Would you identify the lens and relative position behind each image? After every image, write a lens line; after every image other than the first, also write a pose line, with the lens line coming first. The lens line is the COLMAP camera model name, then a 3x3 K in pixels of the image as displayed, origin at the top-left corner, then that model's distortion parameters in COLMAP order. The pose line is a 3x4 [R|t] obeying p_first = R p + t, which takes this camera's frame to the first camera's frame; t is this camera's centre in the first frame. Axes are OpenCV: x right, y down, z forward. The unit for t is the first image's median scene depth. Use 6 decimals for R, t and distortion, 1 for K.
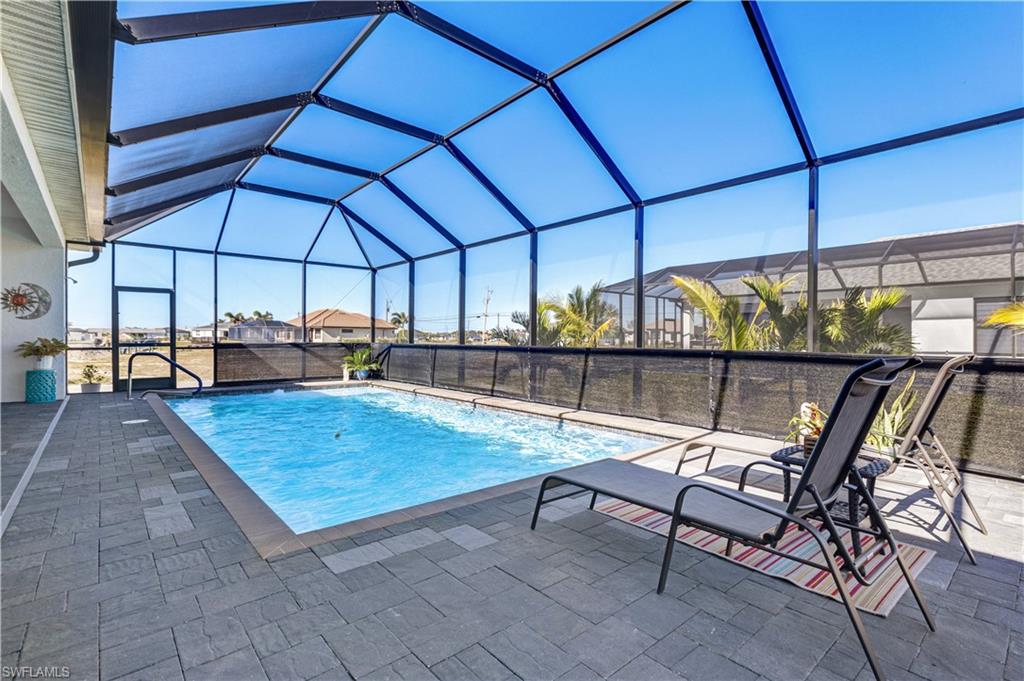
lens RADIAL K [[481.3, 0, 512.5], [0, 481.3, 338.0], [0, 0, 1]] dist [0.004124, 0.000659]
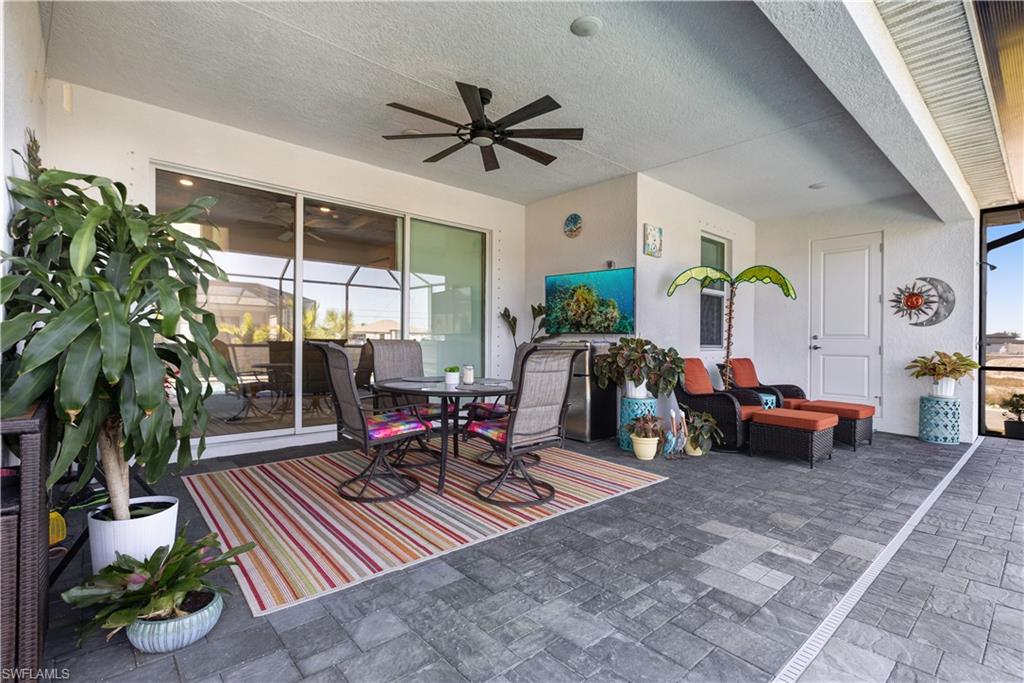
lens RADIAL K [[476.8, 0, 508.8], [0, 476.8, 340.7], [0, 0, 1]] dist [0.000372, -0.000327]
pose [[0.012138, -0.006769, -0.999903, -0.280111], [-0.015227, 0.999860, -0.006954, -0.001690], [0.999810, 0.015310, 0.012033, 0.354933]]
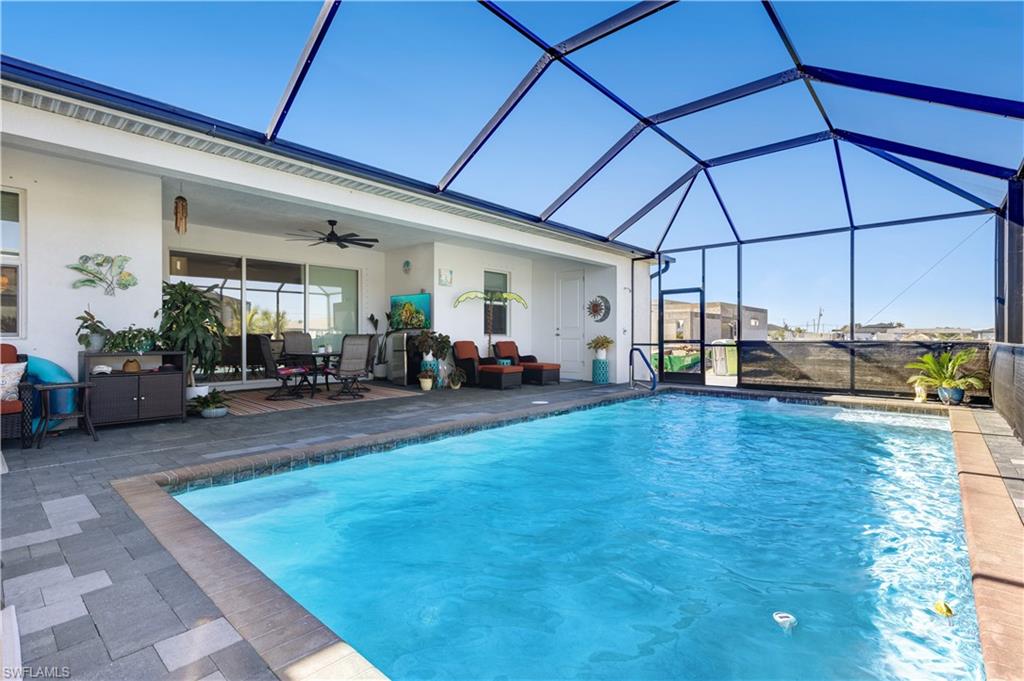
lens RADIAL K [[476.8, 0, 508.8], [0, 476.8, 339.7], [0, 0, 1]] dist [0.000372, -0.000327]
pose [[0.124459, 0.000511, -0.992225, 0.300927], [0.000581, 1.000000, 0.000588, 0.010050], [0.992225, -0.000649, 0.124459, 0.572713]]
